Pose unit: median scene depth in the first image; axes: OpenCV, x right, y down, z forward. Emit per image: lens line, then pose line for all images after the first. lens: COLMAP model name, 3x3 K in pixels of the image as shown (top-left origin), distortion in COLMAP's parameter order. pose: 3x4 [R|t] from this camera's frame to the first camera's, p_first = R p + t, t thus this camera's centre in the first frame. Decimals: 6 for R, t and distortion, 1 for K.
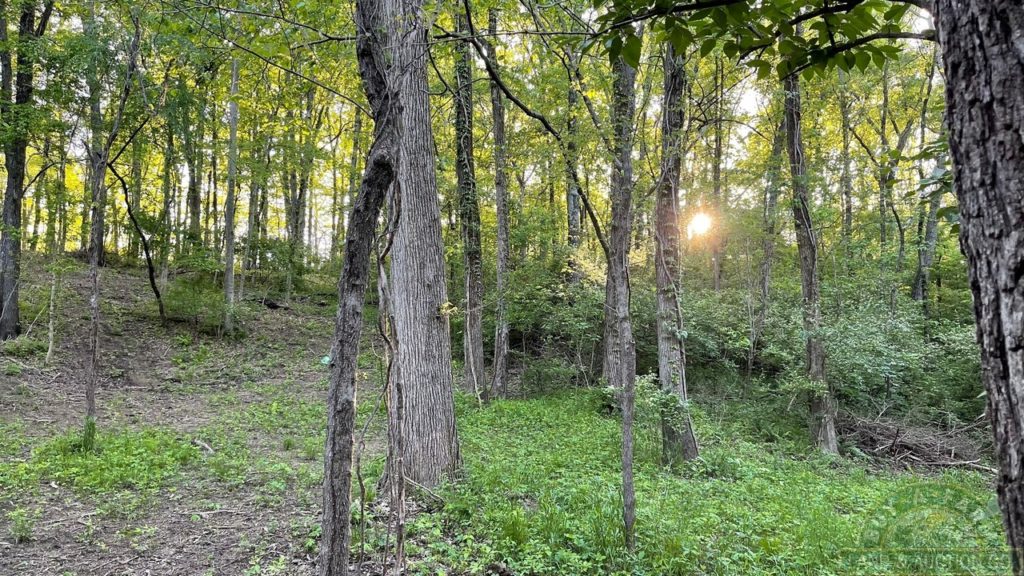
lens RADIAL K [[771.4, 0, 516.4], [0, 771.4, 289.9], [0, 0, 1]] dist [0.070512, -0.087091]
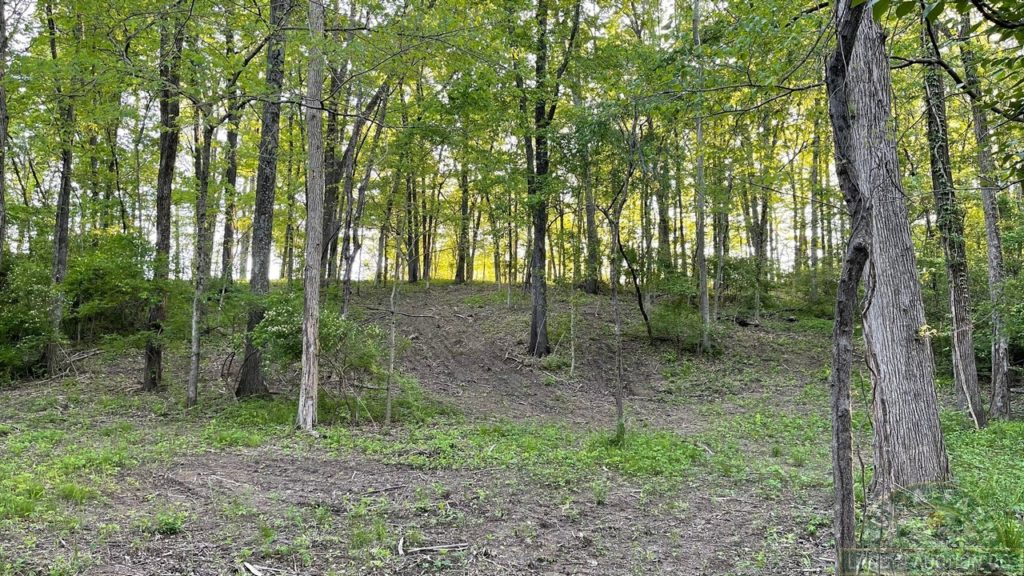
lens RADIAL K [[771.4, 0, 511.2], [0, 771.4, 283.0], [0, 0, 1]] dist [0.070512, -0.087091]
pose [[0.832745, -0.061898, -0.550185, 0.016032], [0.047412, 0.998053, -0.040523, -0.012785], [0.551622, 0.007660, 0.834059, -0.111778]]
